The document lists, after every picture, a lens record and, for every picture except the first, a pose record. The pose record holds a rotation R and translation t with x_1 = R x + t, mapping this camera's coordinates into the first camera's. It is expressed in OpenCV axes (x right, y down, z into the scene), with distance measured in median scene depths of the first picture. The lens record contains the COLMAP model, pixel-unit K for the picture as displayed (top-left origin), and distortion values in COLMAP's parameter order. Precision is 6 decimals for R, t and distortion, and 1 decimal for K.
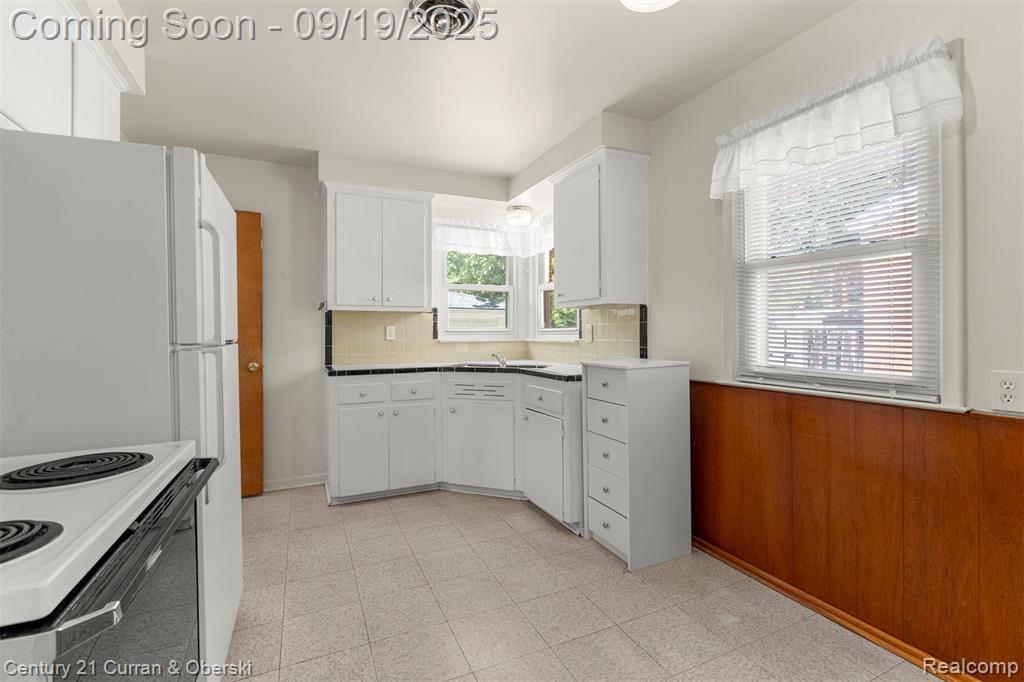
lens RADIAL K [[463.2, 0, 508.3], [0, 463.2, 335.2], [0, 0, 1]] dist [-0.001536, -0.000051]
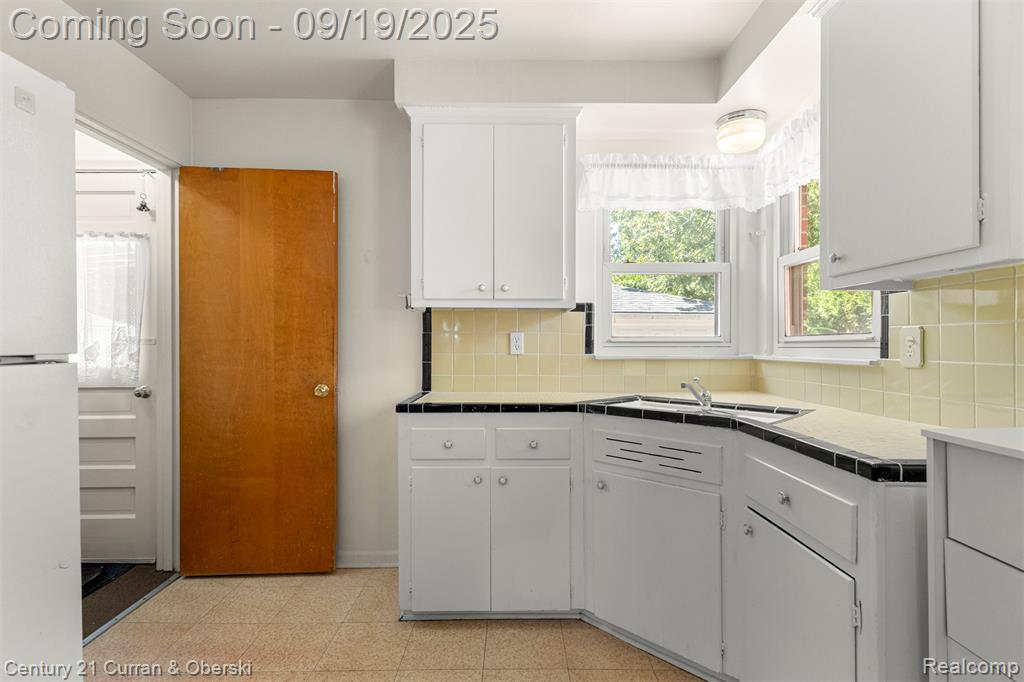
lens RADIAL K [[499.5, 0, 514.3], [0, 499.5, 345.2], [0, 0, 1]] dist [0.009057, -0.000311]
pose [[0.914460, 0.006317, -0.404628, 0.022461], [-0.008373, 0.999959, -0.003312, -0.000166], [0.404590, 0.006416, 0.914475, 0.403211]]
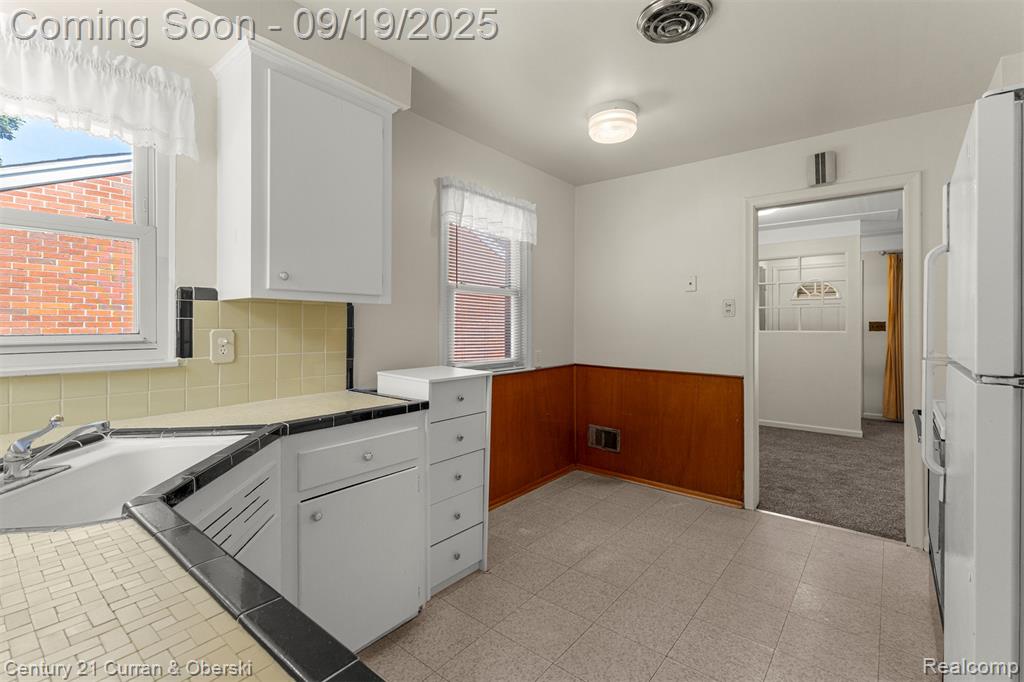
lens RADIAL K [[458.9, 0, 512.2], [0, 458.9, 324.9], [0, 0, 1]] dist [0.001052, 0.000048]
pose [[-0.447502, 0.005517, 0.894266, -0.442442], [0.007376, 0.999970, -0.002478, -0.023739], [-0.894252, 0.005487, -0.447529, 0.905713]]
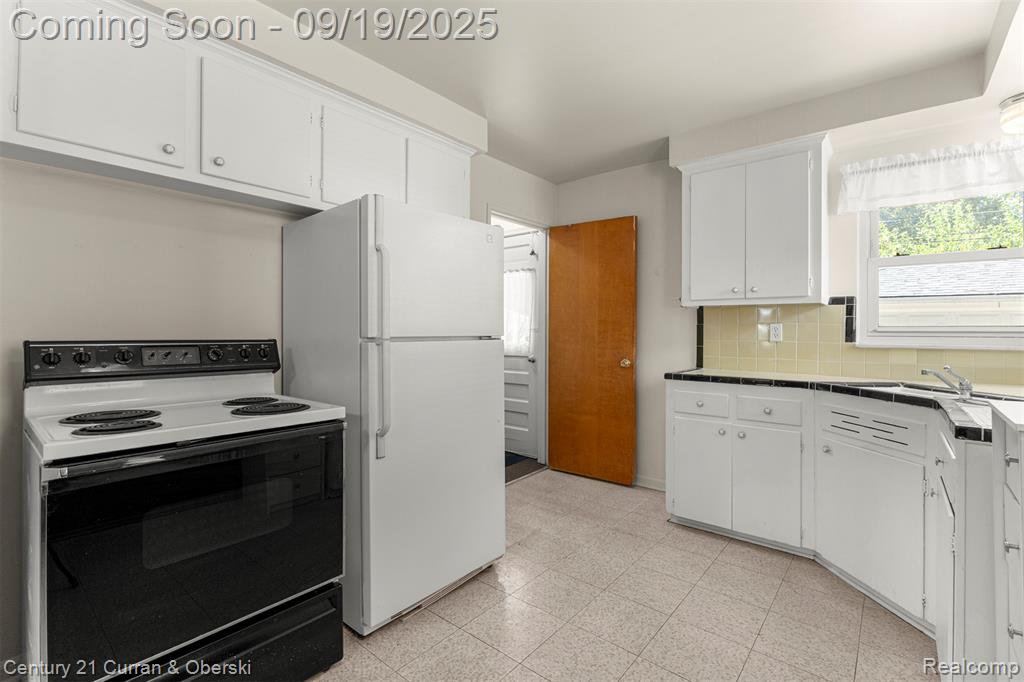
lens RADIAL K [[460.0, 0, 511.1], [0, 460.0, 330.9], [0, 0, 1]] dist [-0.003281, -0.000285]
pose [[0.438985, 0.007653, -0.898462, 0.262794], [-0.015145, 0.999885, 0.001117, -0.002018], [0.898367, 0.013117, 0.439050, 0.290517]]
